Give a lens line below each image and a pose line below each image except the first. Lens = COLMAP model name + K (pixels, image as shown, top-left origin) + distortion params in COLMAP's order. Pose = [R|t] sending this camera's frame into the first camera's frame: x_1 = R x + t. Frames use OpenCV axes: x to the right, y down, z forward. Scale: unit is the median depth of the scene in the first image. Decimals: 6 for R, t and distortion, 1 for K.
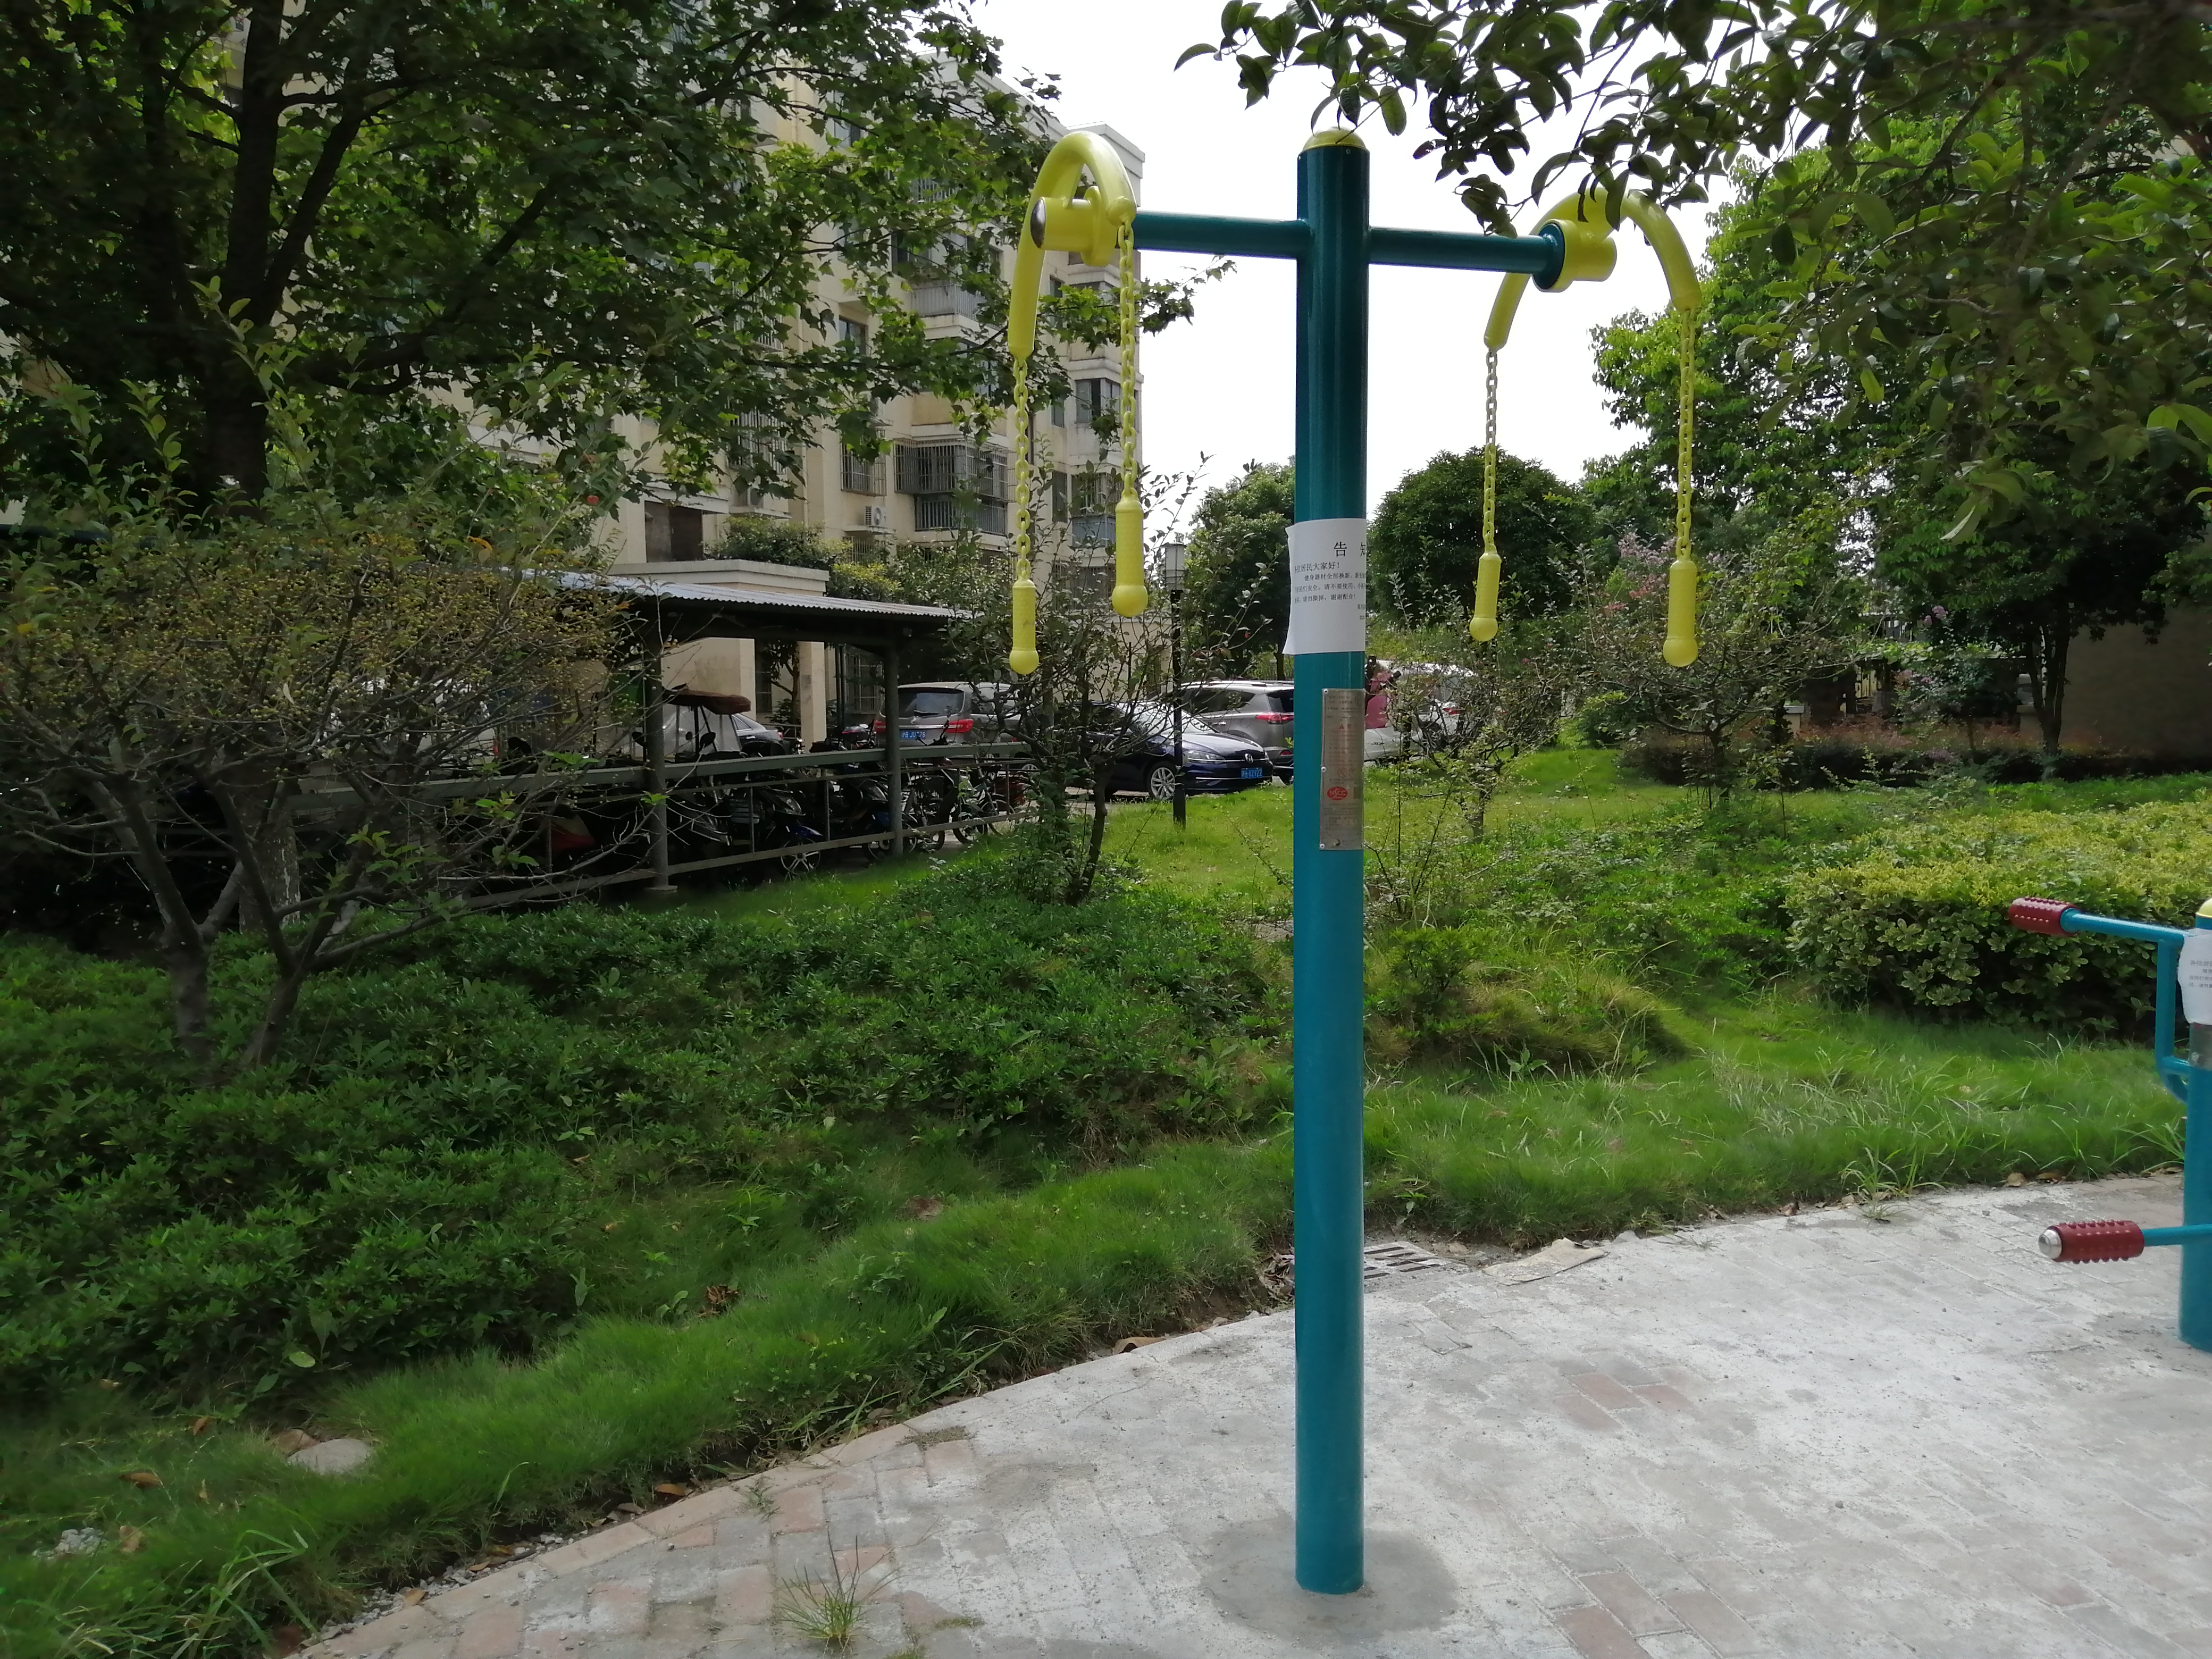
lens RADIAL K [[1778.4, 0, 1106.0], [0, 1778.4, 829.5], [0, 0, 1]] dist [0.006226, -0.002917]
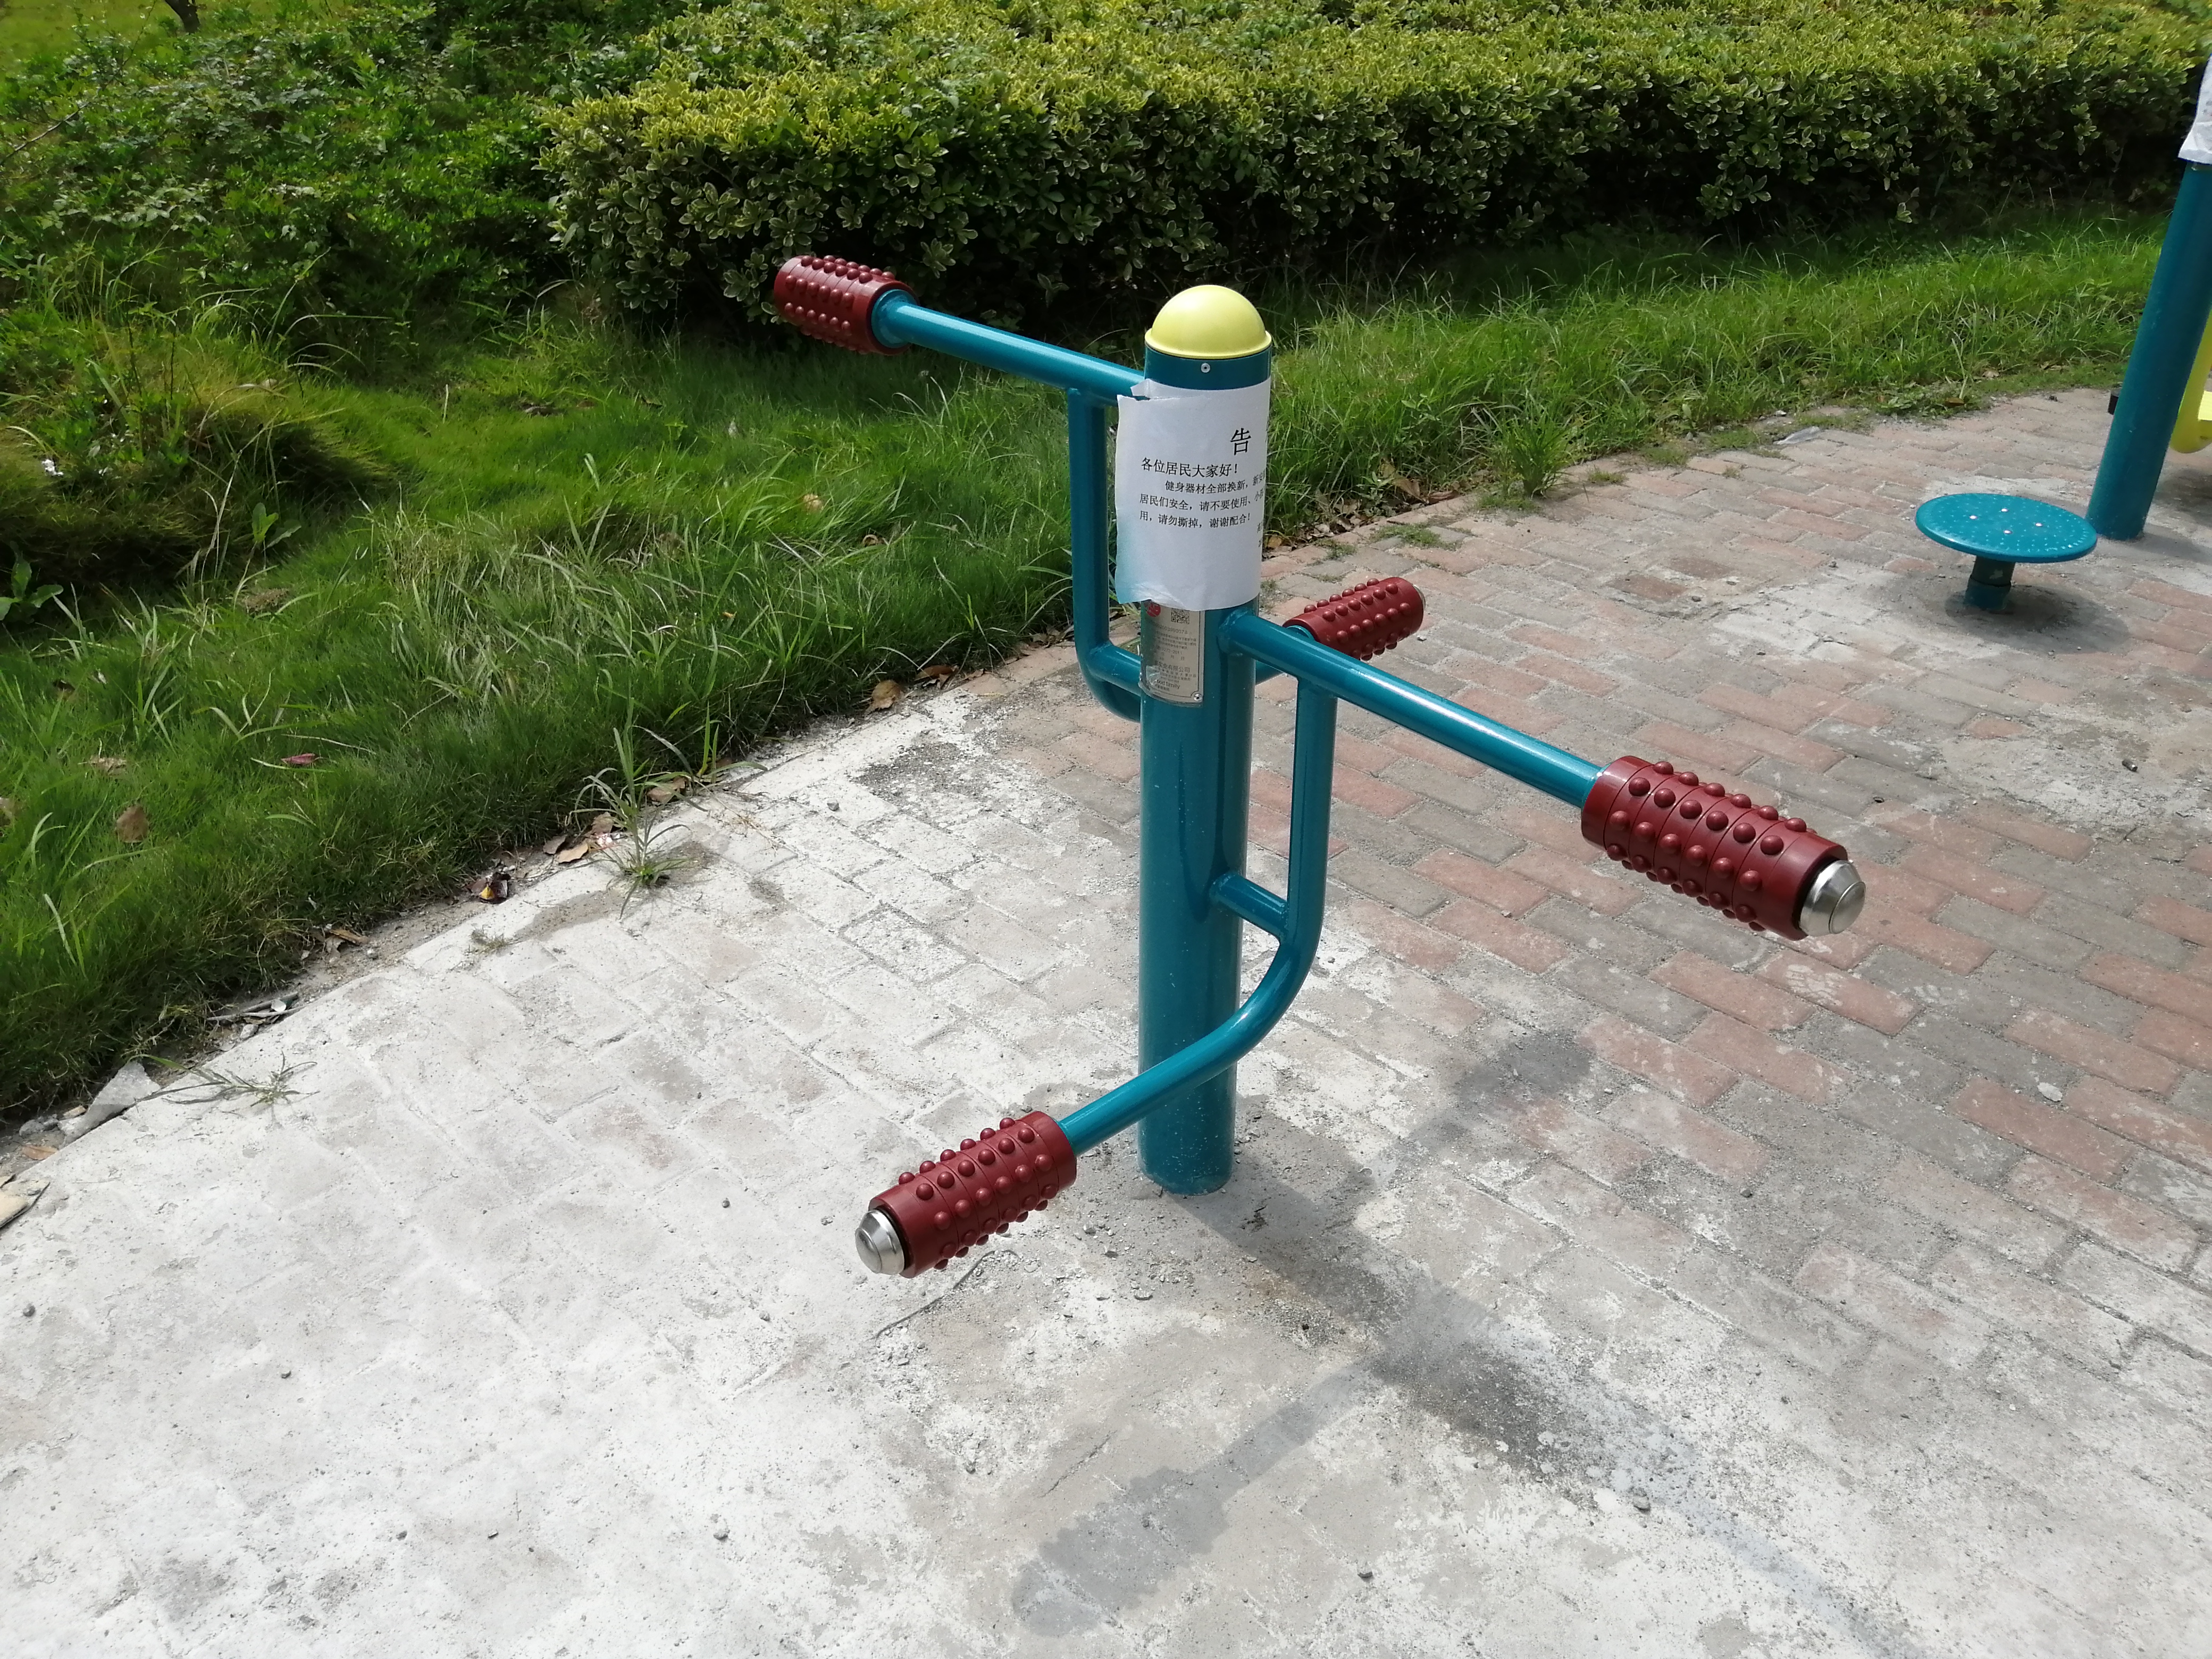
lens RADIAL K [[1779.2, 0, 1106.0], [0, 1779.2, 829.5], [0, 0, 1]] dist [0.078262, -0.183864]
pose [[0.849266, -0.269627, 0.453927, 0.226627], [0.047373, 0.895213, 0.443114, -0.018556], [-0.525836, -0.354817, 0.773047, 0.377008]]
